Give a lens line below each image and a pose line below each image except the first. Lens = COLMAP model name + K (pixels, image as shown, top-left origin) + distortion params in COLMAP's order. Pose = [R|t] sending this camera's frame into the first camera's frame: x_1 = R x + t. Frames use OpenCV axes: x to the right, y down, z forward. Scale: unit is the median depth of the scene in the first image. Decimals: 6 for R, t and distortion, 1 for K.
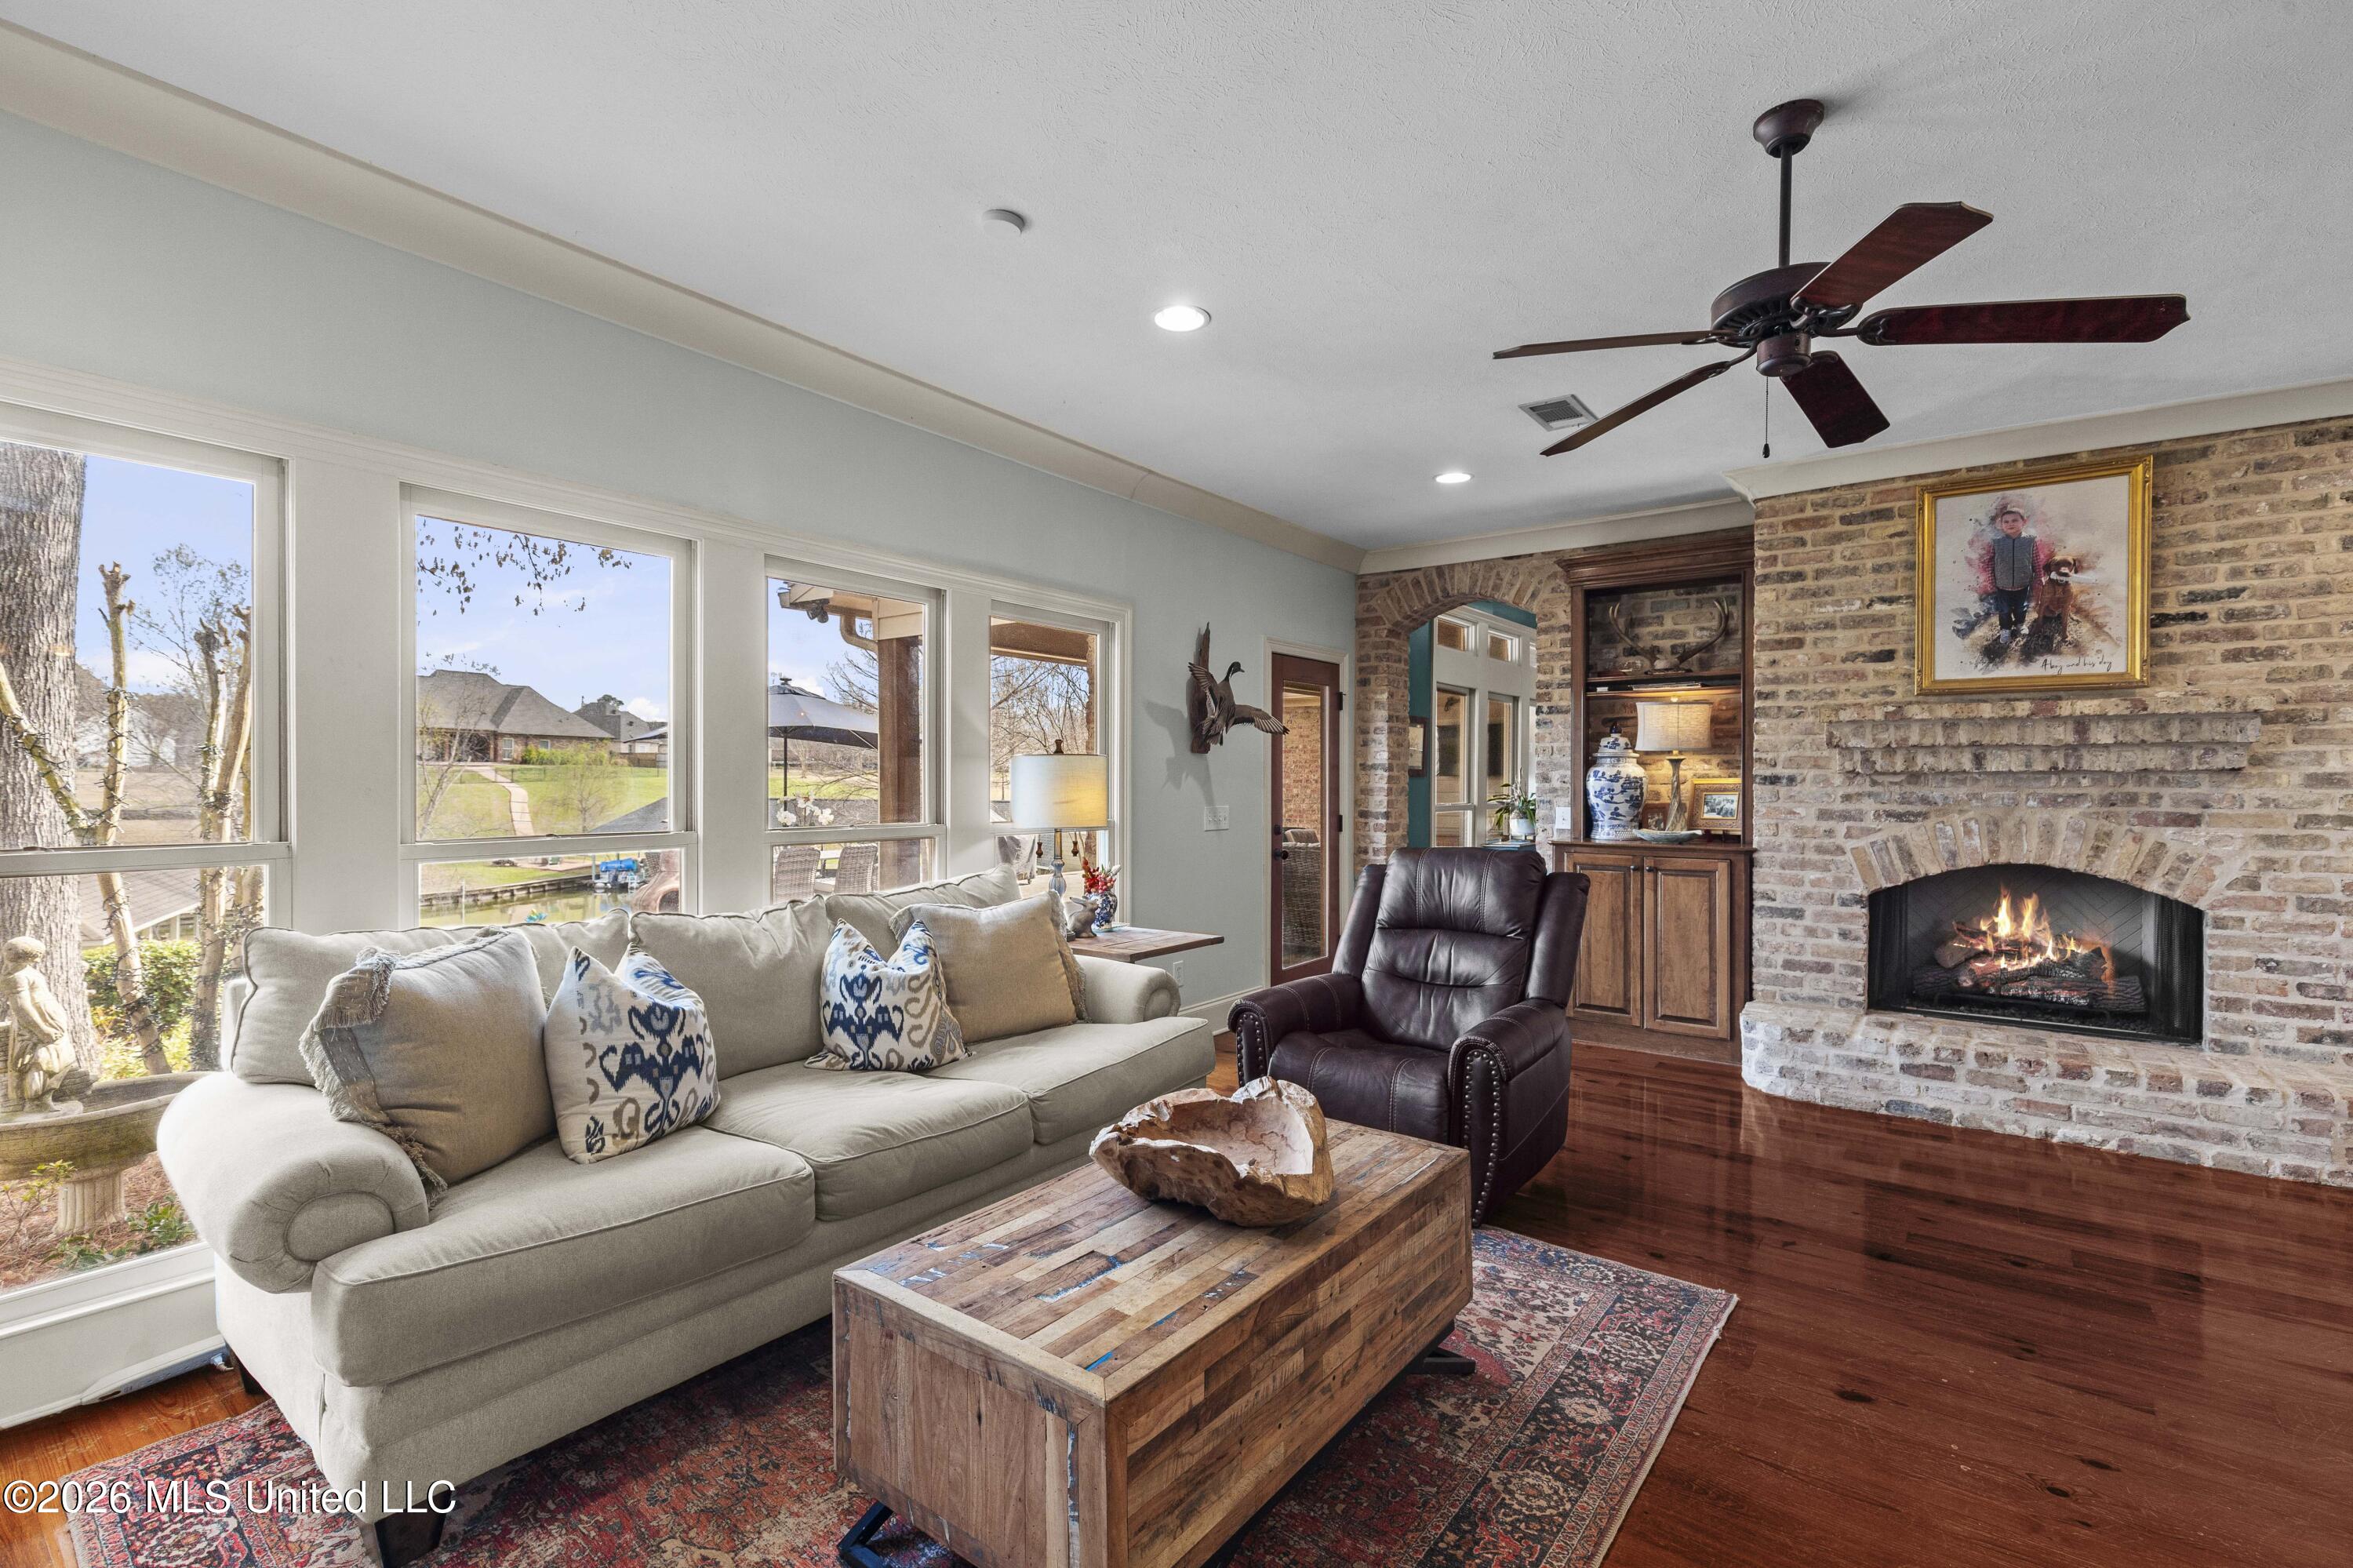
lens RADIAL K [[1078.6, 0, 1176.5], [0, 1078.6, 784.0], [0, 0, 1]] dist [0.001636, 0.000216]
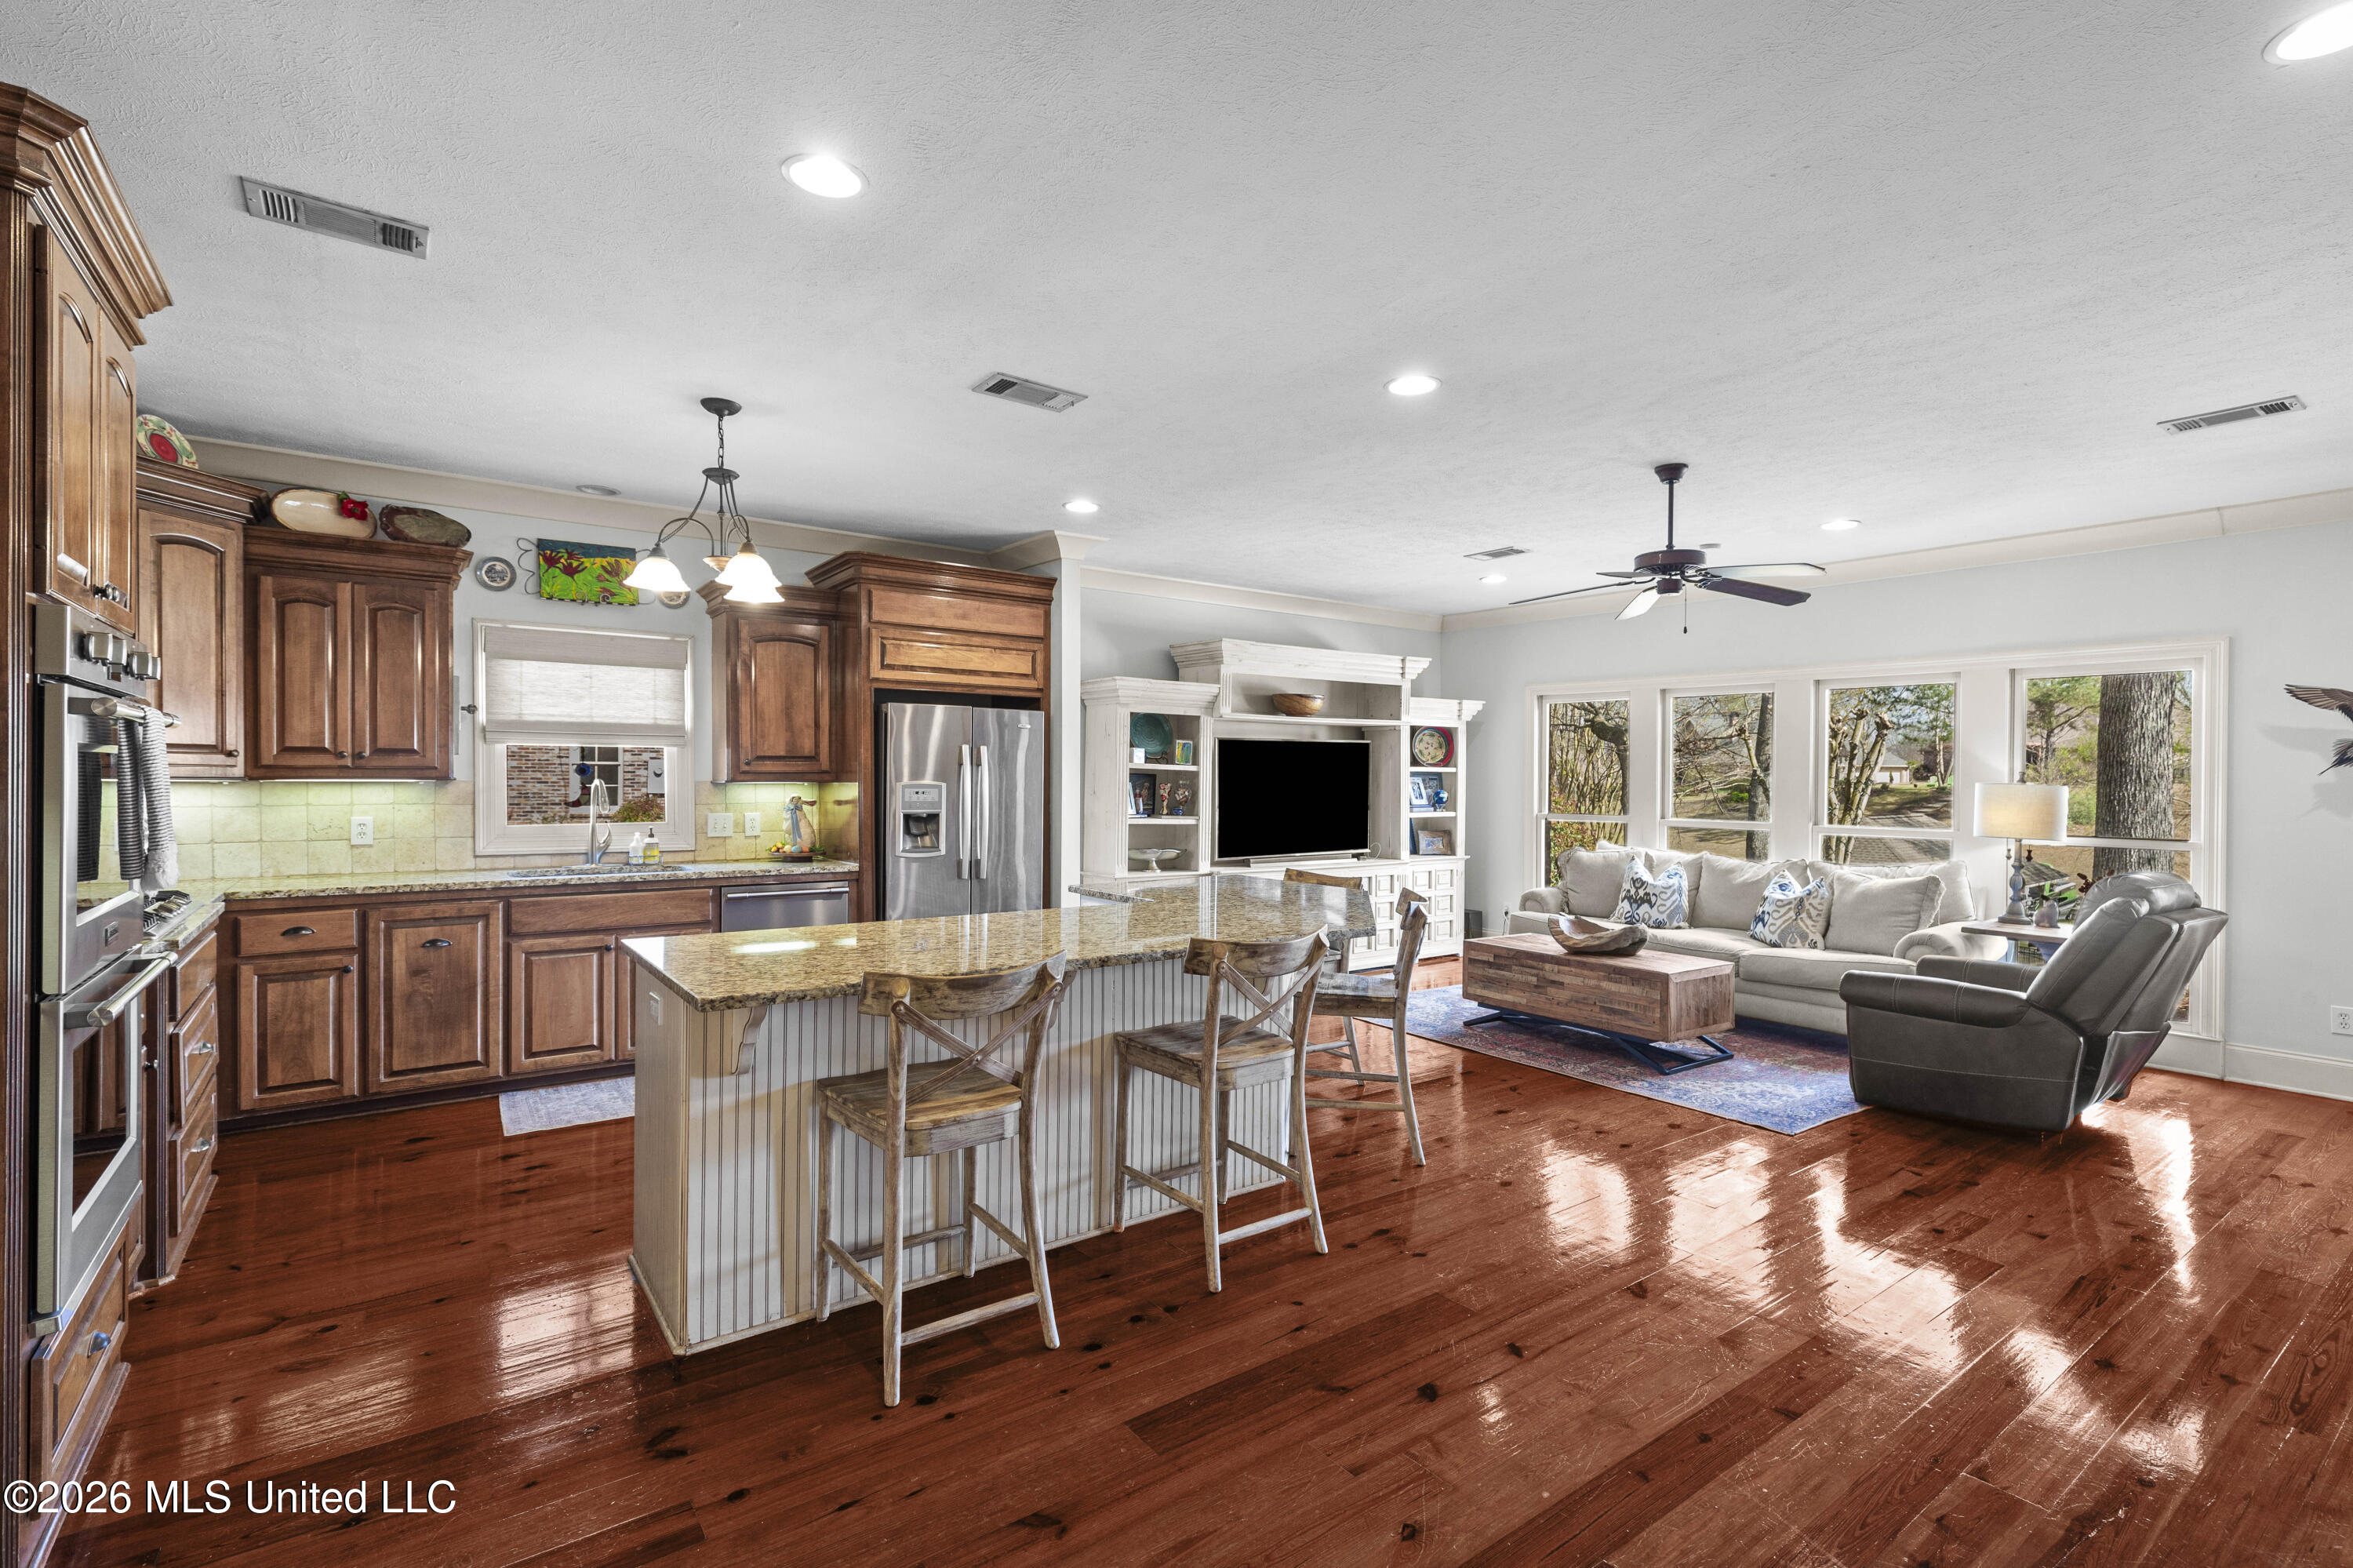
lens RADIAL K [[1078.6, 0, 1176.5], [0, 1078.6, 784.0], [0, 0, 1]] dist [0.001636, 0.000216]
pose [[-0.280526, 0.004461, -0.959836, 2.472446], [-0.011432, 0.999903, 0.007988, -0.047857], [0.959778, 0.013214, -0.280448, 0.611583]]
